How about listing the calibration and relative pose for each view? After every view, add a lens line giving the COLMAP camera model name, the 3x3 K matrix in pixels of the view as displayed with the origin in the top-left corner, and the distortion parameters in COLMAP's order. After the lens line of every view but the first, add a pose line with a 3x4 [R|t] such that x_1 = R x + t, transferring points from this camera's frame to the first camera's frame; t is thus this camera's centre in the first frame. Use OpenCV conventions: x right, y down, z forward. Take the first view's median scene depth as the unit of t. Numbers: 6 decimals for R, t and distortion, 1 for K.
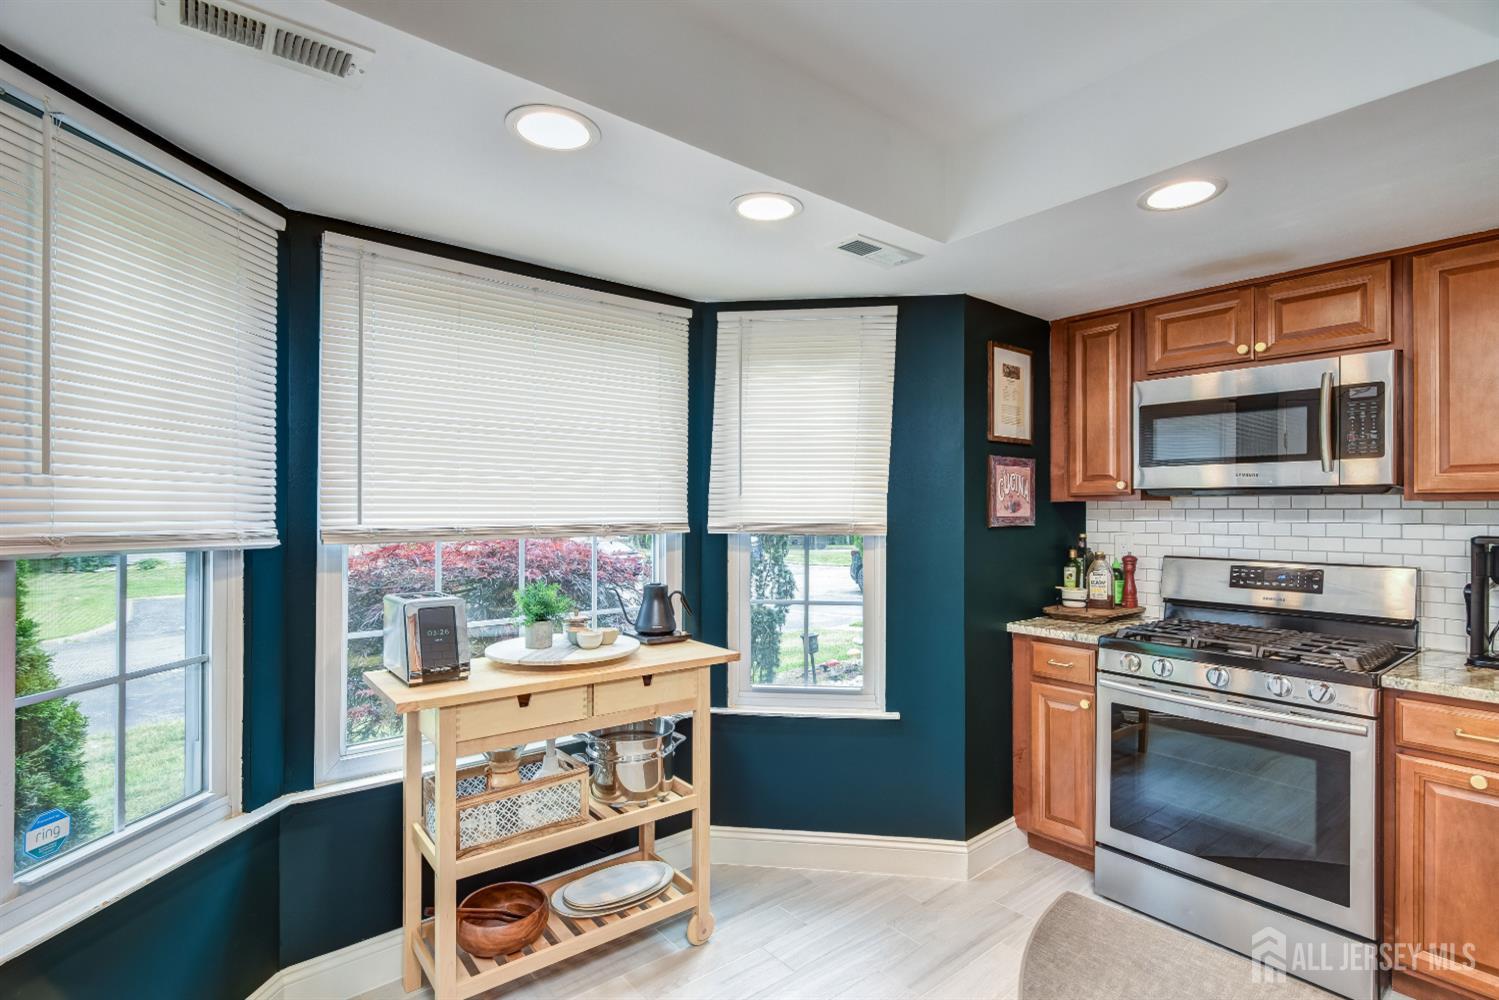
lens RADIAL K [[730.1, 0, 752.4], [0, 730.1, 509.2], [0, 0, 1]] dist [0.002459, -0.000633]
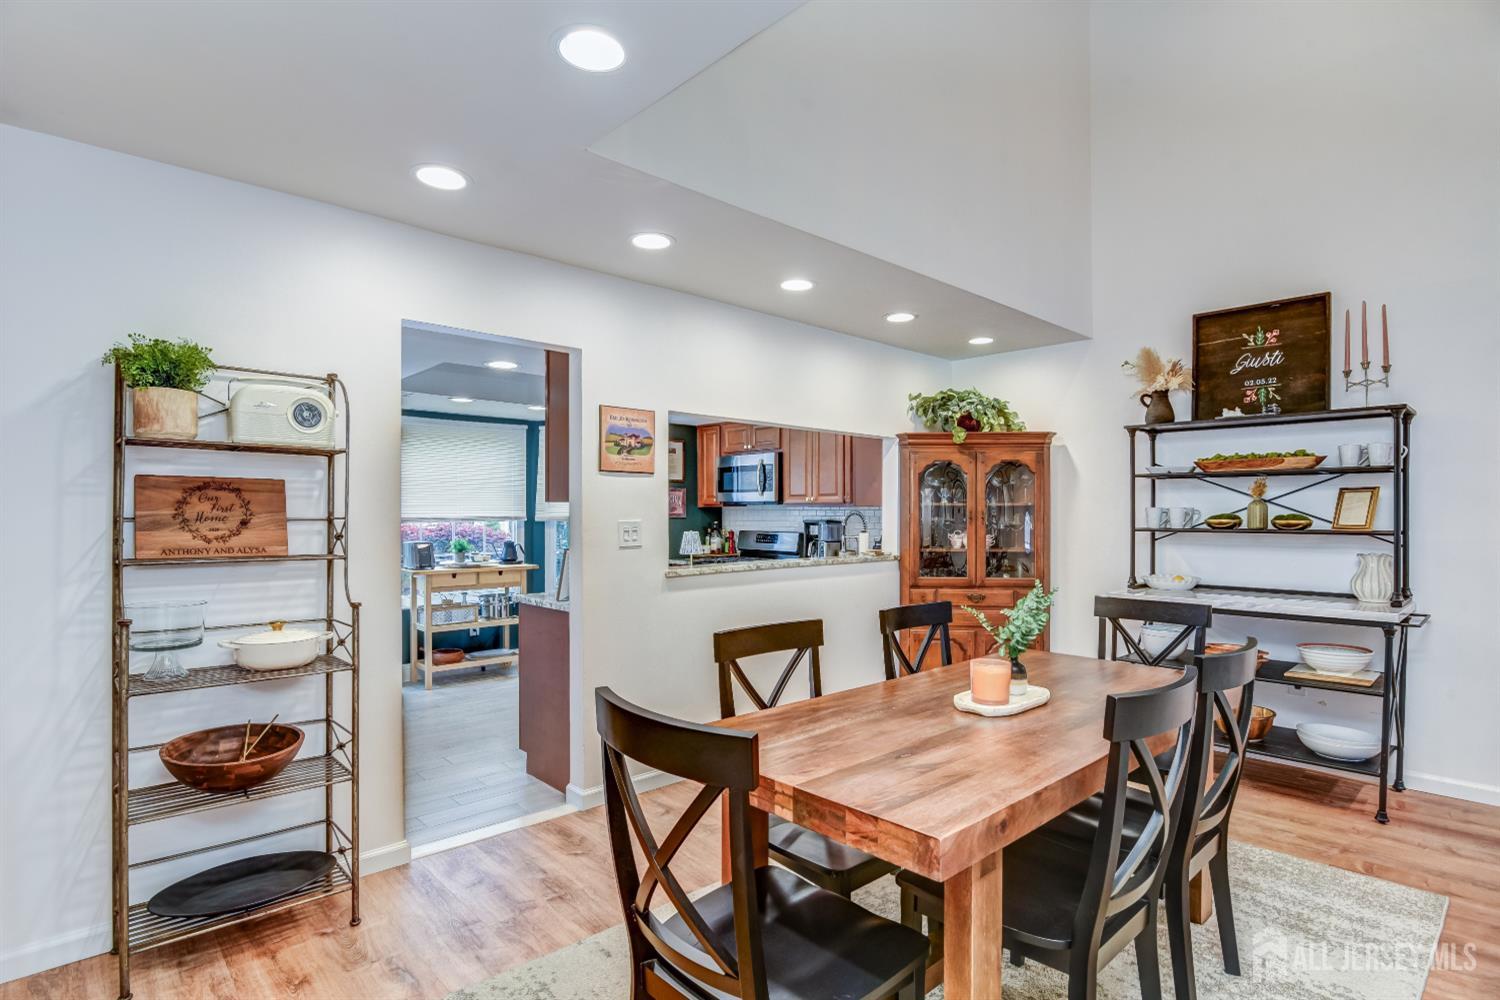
lens RADIAL K [[779.0, 0, 770.1], [0, 779.0, 501.9], [0, 0, 1]] dist [-0.018378, 0.000879]
pose [[0.997367, -0.000542, 0.072523, 0.624119], [0.001062, 0.999974, -0.007136, -0.010888], [-0.072517, 0.007194, 0.997341, -1.889185]]
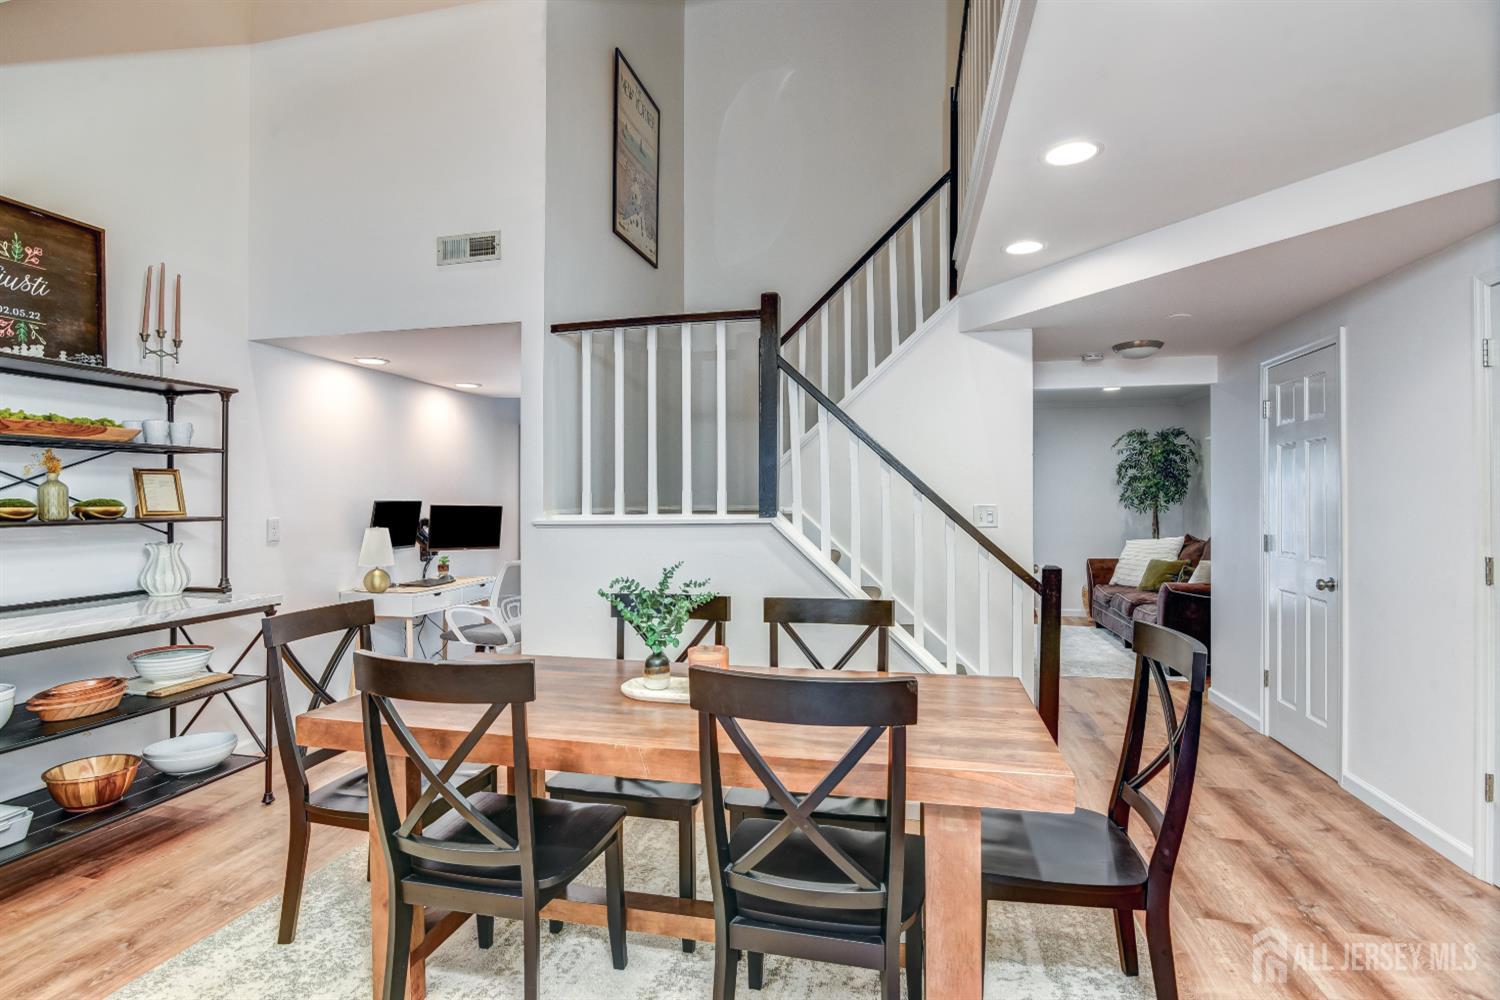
lens RADIAL K [[737.8, 0, 726.8], [0, 737.8, 496.7], [0, 0, 1]] dist [-0.003246, -0.001305]
pose [[-0.597849, 0.004766, 0.801595, 0.214918], [-0.000120, 0.999982, -0.006036, 0.009527], [-0.801609, -0.003705, -0.597838, -0.334053]]
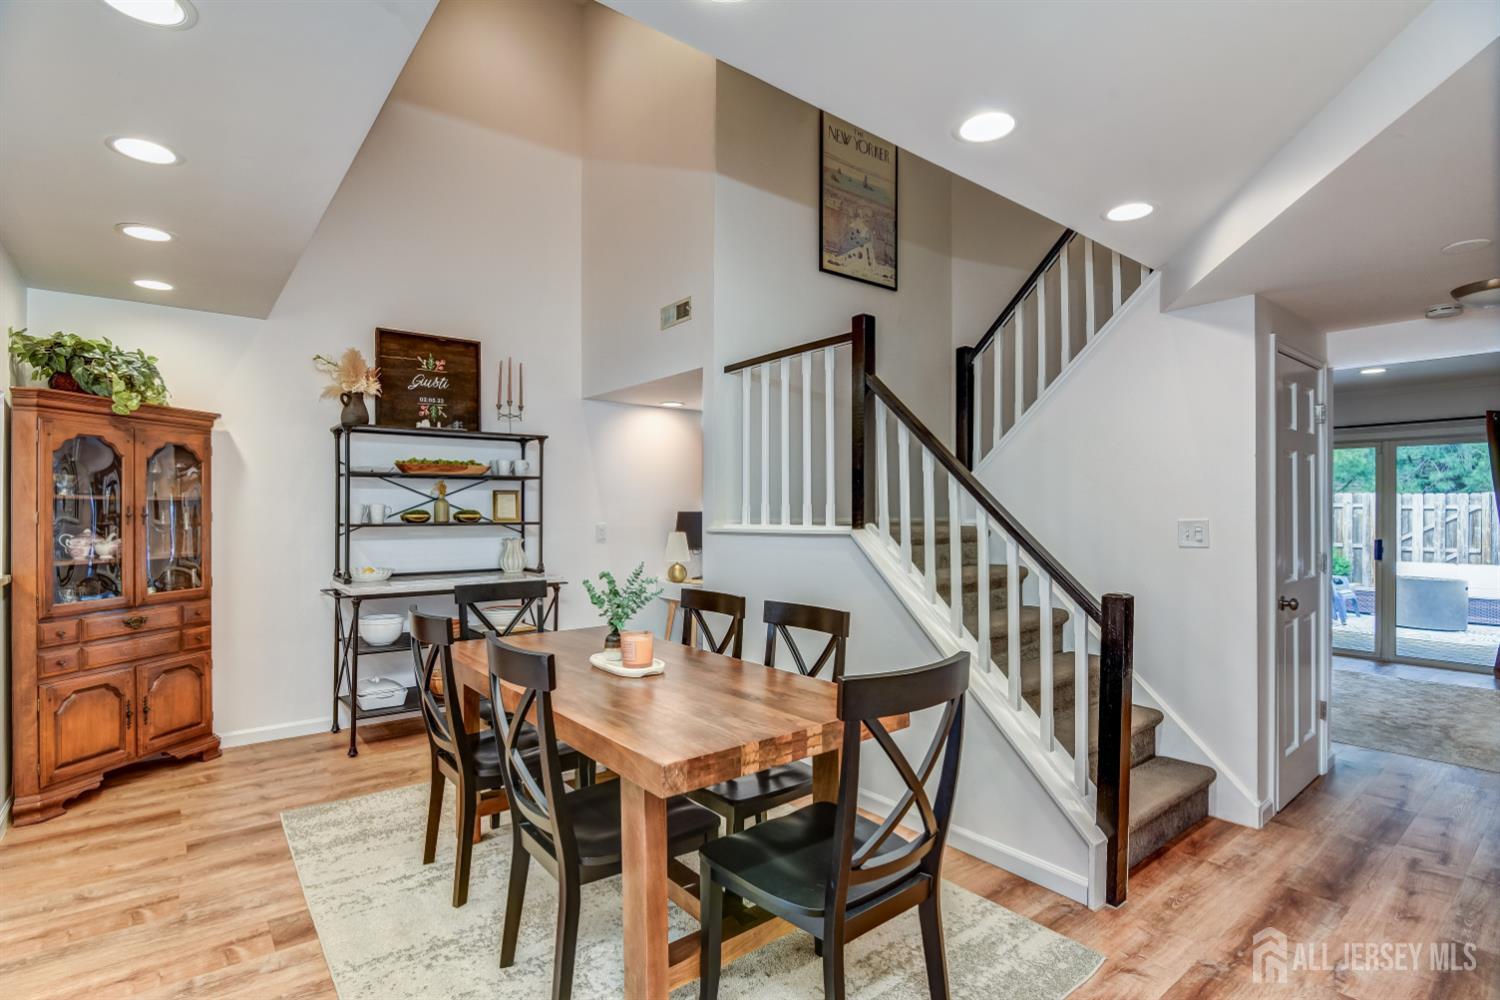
lens RADIAL K [[730.6, 0, 752.9], [0, 730.6, 509.2], [0, 0, 1]] dist [0.002459, -0.000633]
pose [[0.003414, -0.000734, 0.999994, -0.182015], [-0.003692, 0.999993, 0.000747, -0.001052], [-0.999987, -0.003694, 0.003411, -1.056418]]
